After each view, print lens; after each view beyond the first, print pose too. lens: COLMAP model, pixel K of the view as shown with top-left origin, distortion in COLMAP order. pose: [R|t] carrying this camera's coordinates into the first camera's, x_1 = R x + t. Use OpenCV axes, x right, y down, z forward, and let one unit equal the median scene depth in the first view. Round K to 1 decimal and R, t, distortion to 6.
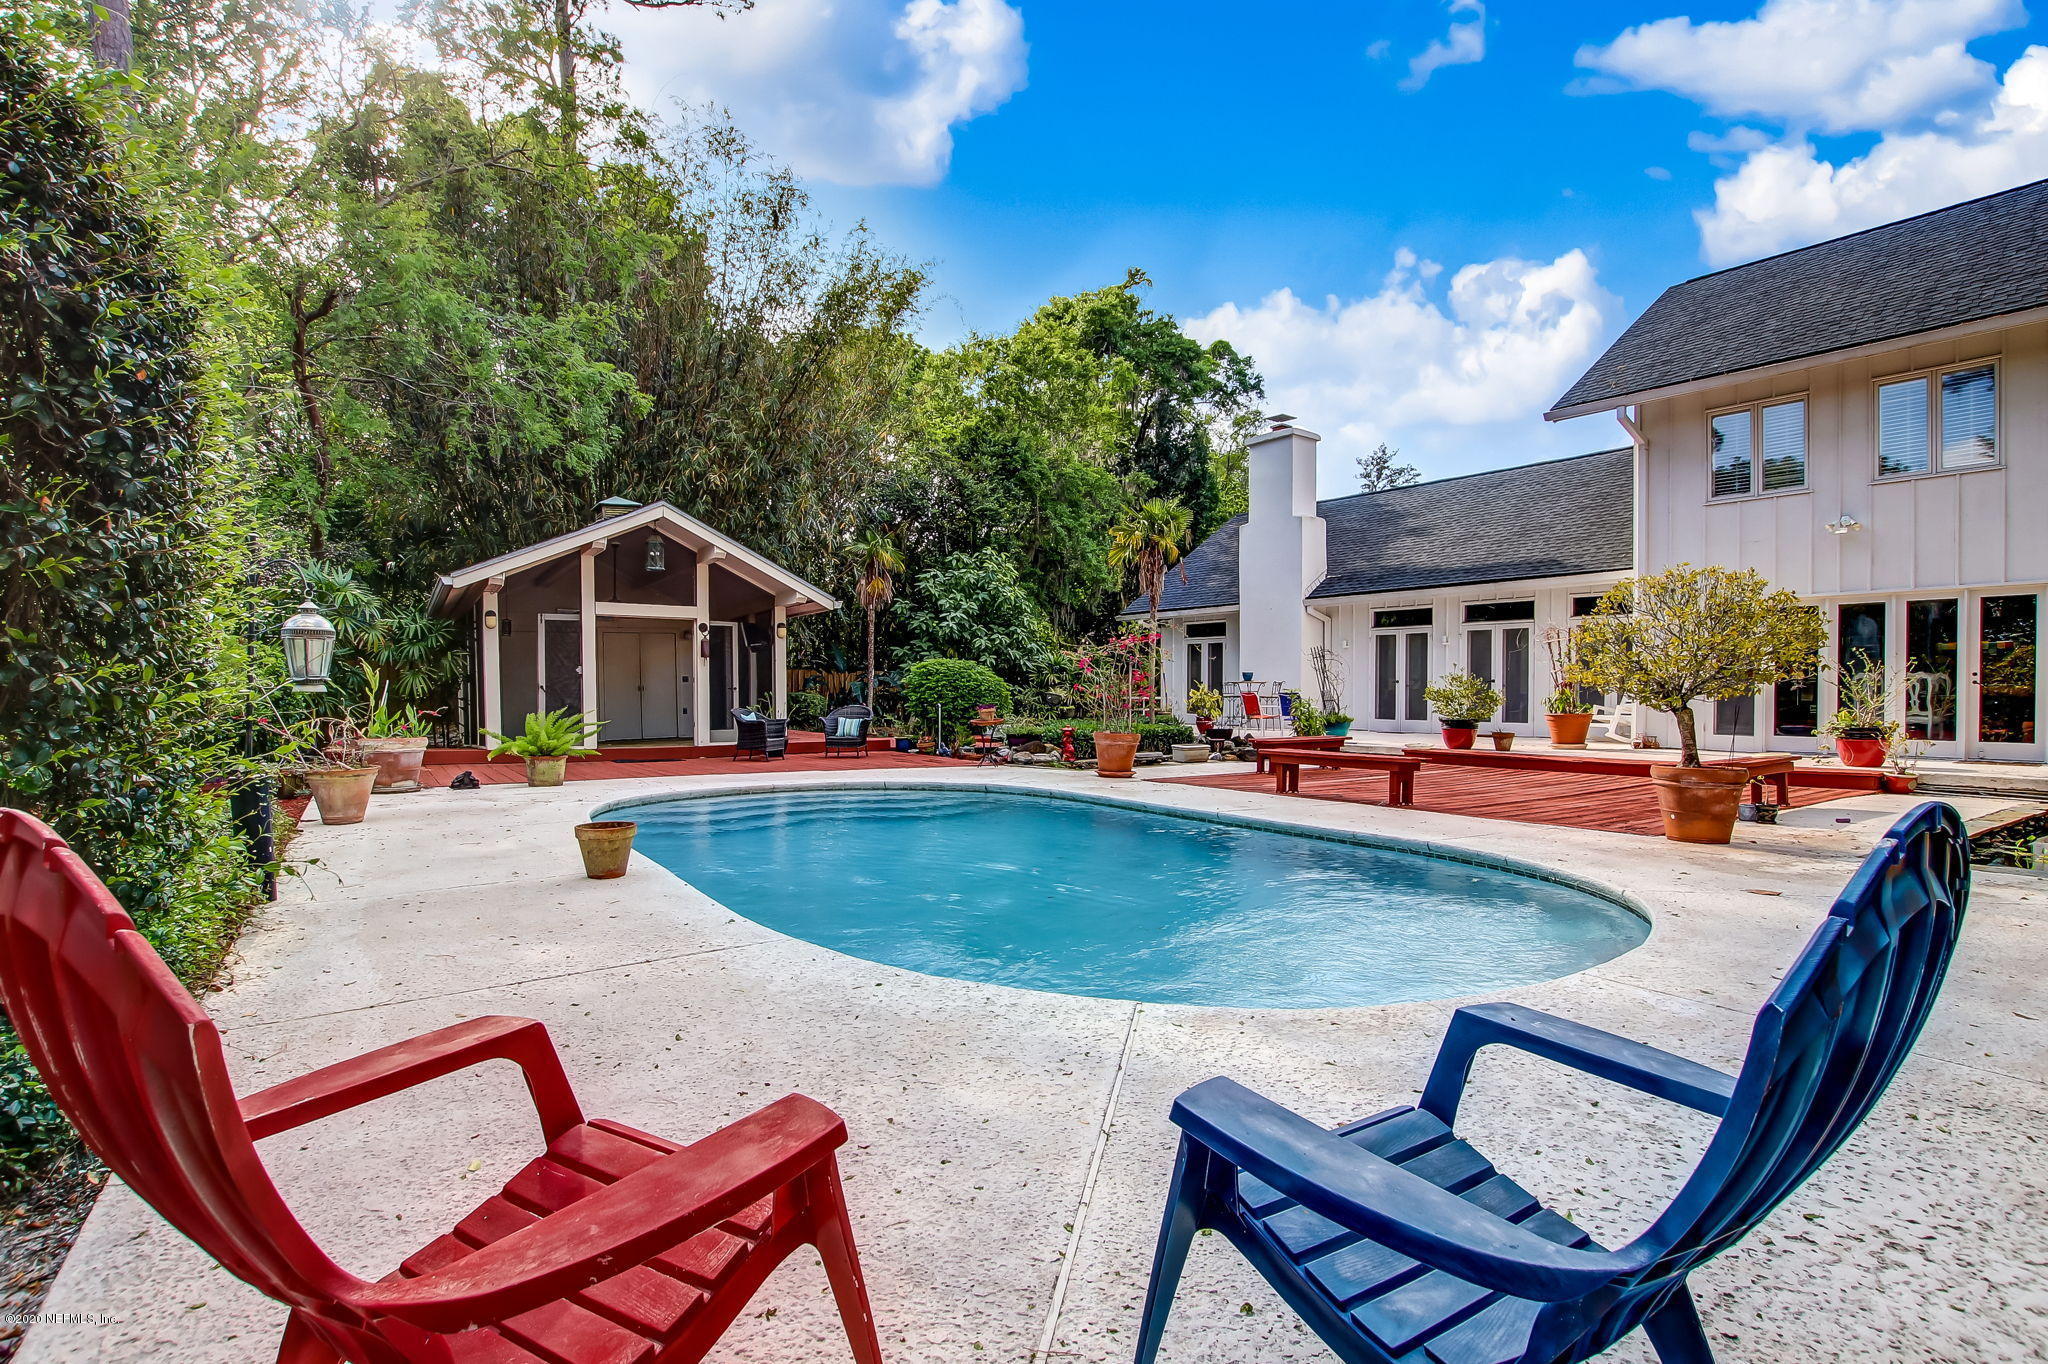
lens RADIAL K [[961.2, 0, 1038.7], [0, 961.2, 718.5], [0, 0, 1]] dist [0.002552, -0.007607]
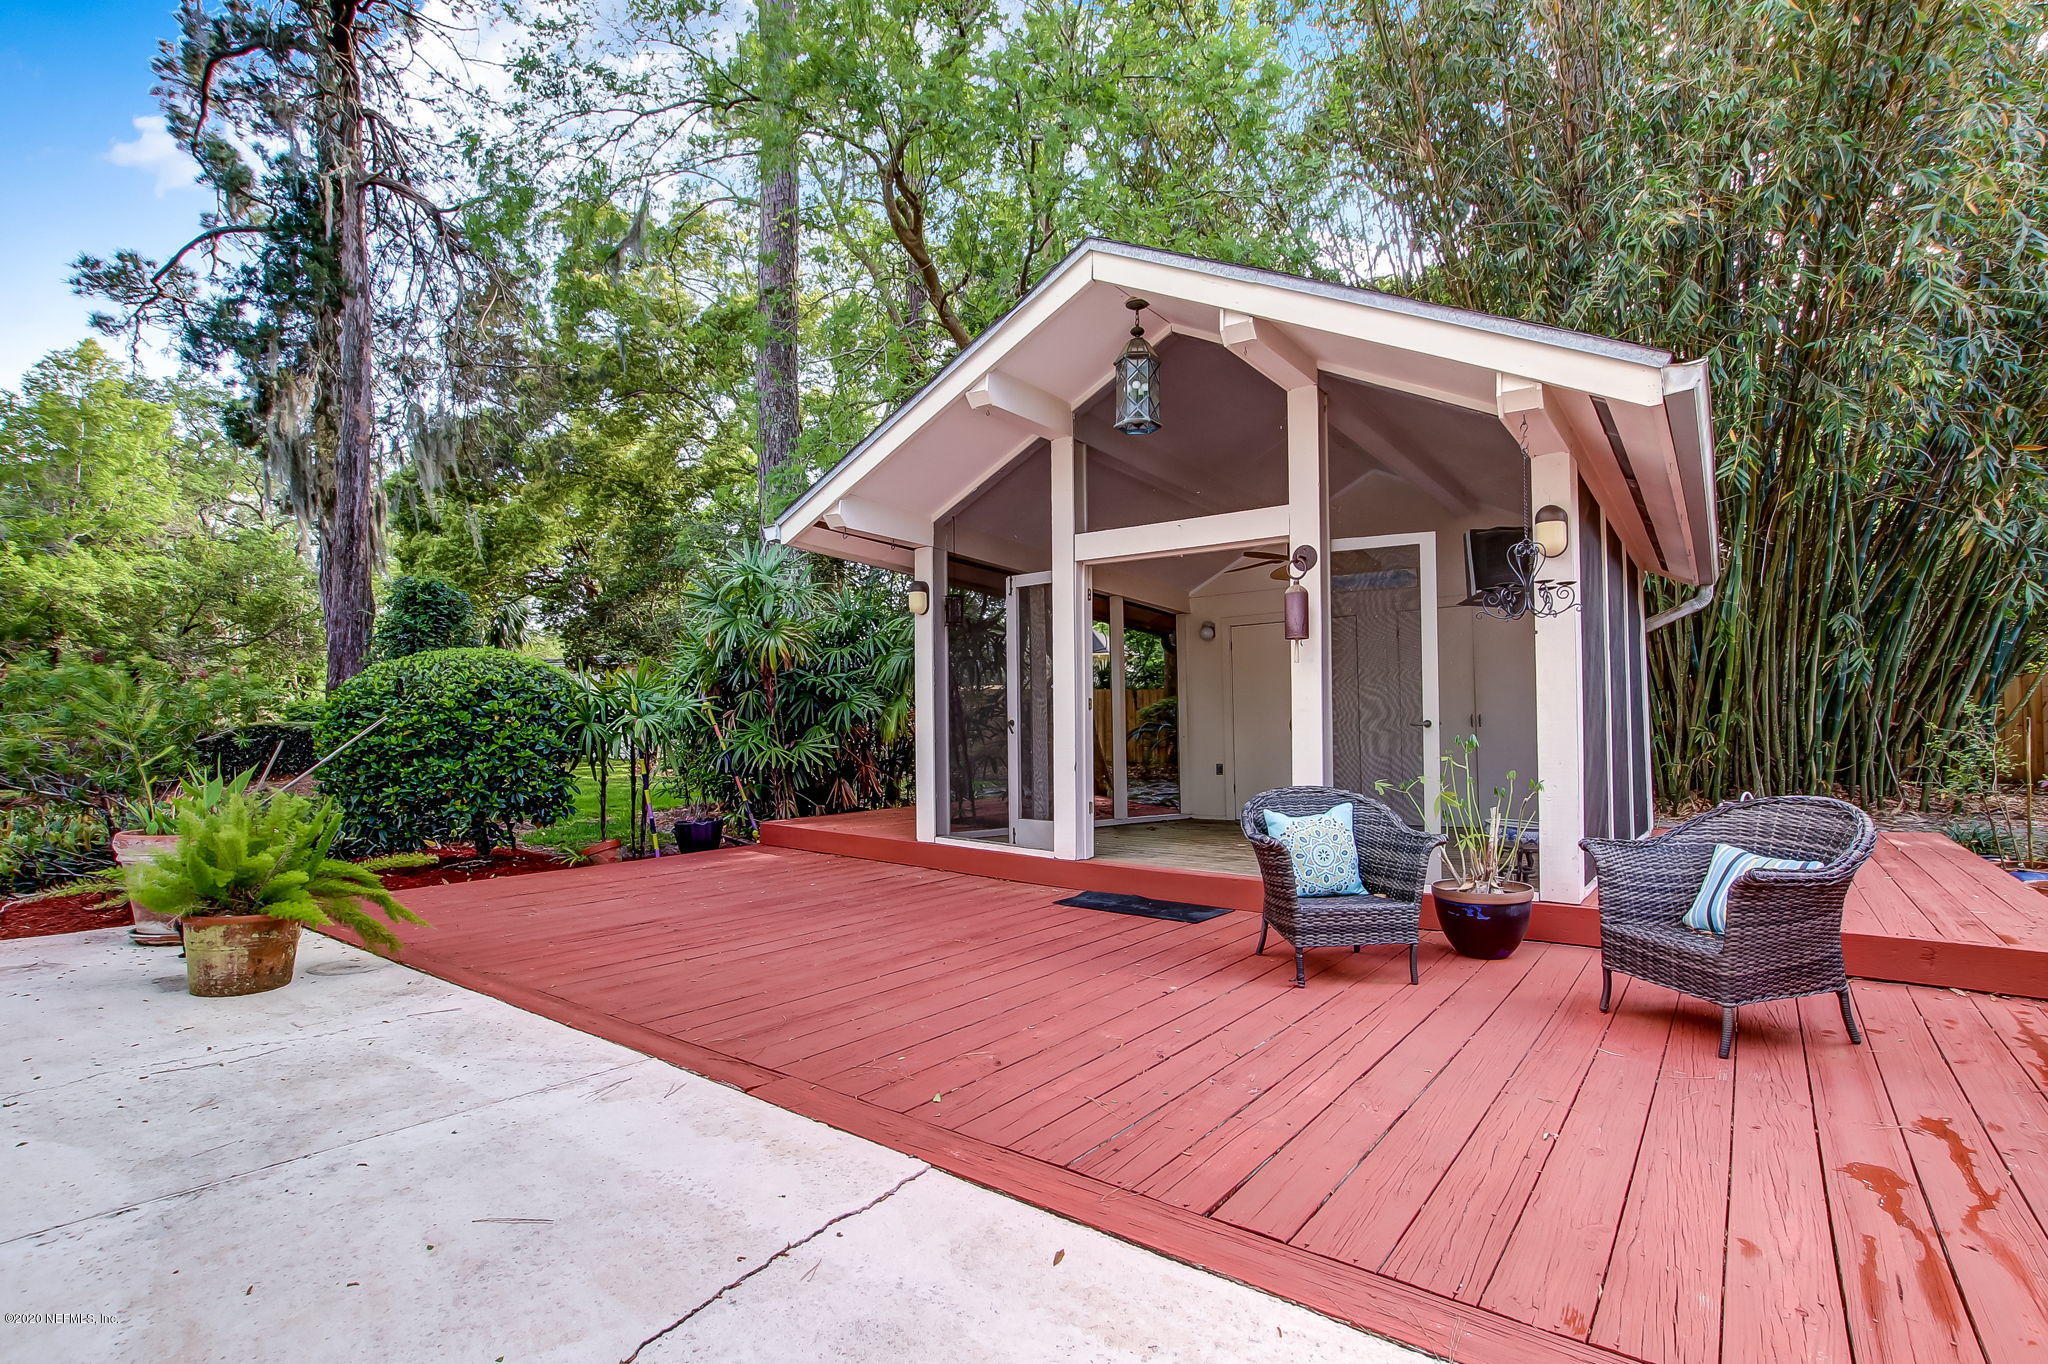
lens RADIAL K [[961.2, 0, 1038.7], [0, 961.2, 718.5], [0, 0, 1]] dist [0.002552, -0.007607]
pose [[0.311931, -0.016008, -0.949970, -0.037247], [-0.028610, 0.999246, -0.026233, -0.021180], [0.949674, 0.035361, 0.311238, 0.762211]]
